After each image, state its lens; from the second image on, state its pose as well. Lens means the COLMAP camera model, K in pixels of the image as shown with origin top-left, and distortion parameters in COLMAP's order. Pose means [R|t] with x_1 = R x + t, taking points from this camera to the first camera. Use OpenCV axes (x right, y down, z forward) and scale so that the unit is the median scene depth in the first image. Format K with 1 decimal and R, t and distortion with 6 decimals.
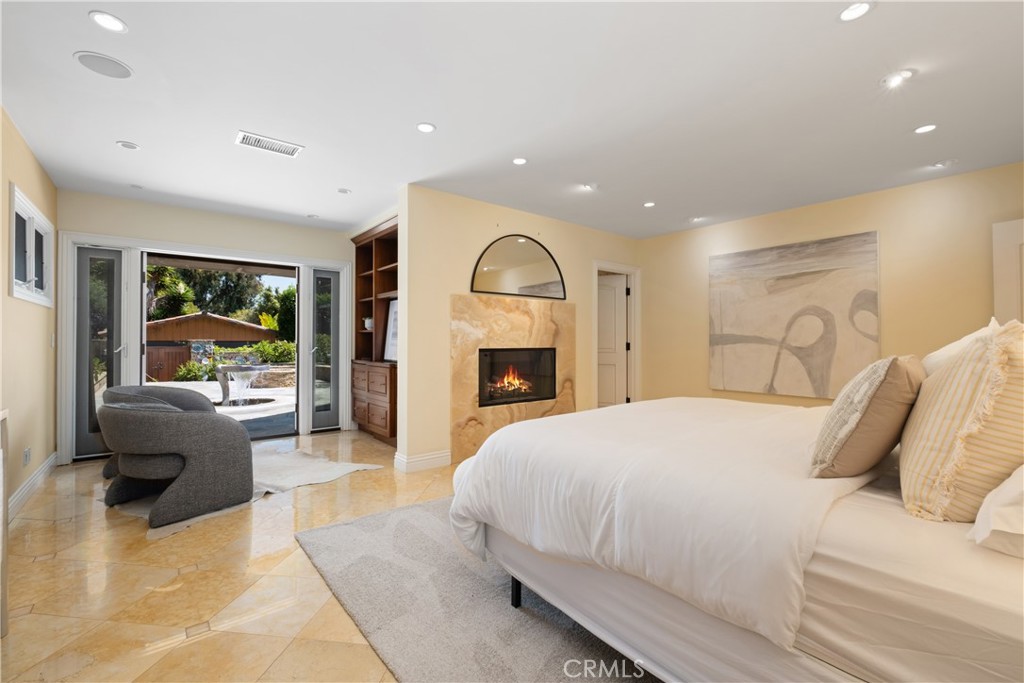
lens RADIAL K [[442.4, 0, 510.2], [0, 442.4, 340.1], [0, 0, 1]] dist [0.005250, -0.001295]
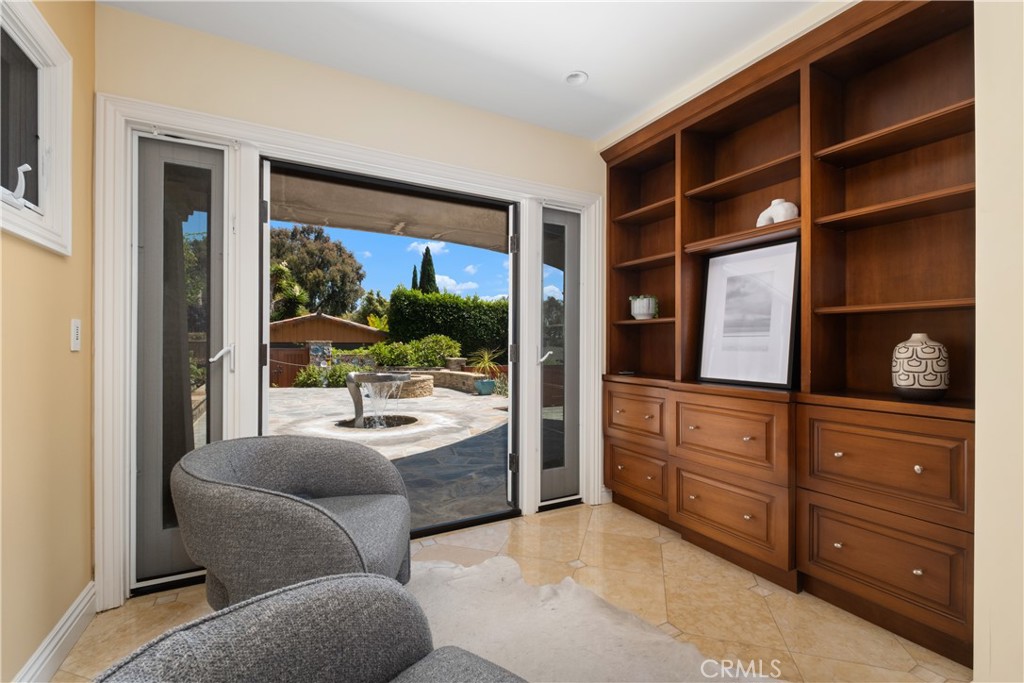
lens RADIAL K [[442.4, 0, 514.6], [0, 442.4, 345.0], [0, 0, 1]] dist [0.005250, -0.001295]
pose [[0.984703, 0.002506, -0.174224, -0.258895], [-0.001514, 0.999982, 0.005826, 0.003463], [0.174235, -0.005473, 0.984689, 0.312497]]
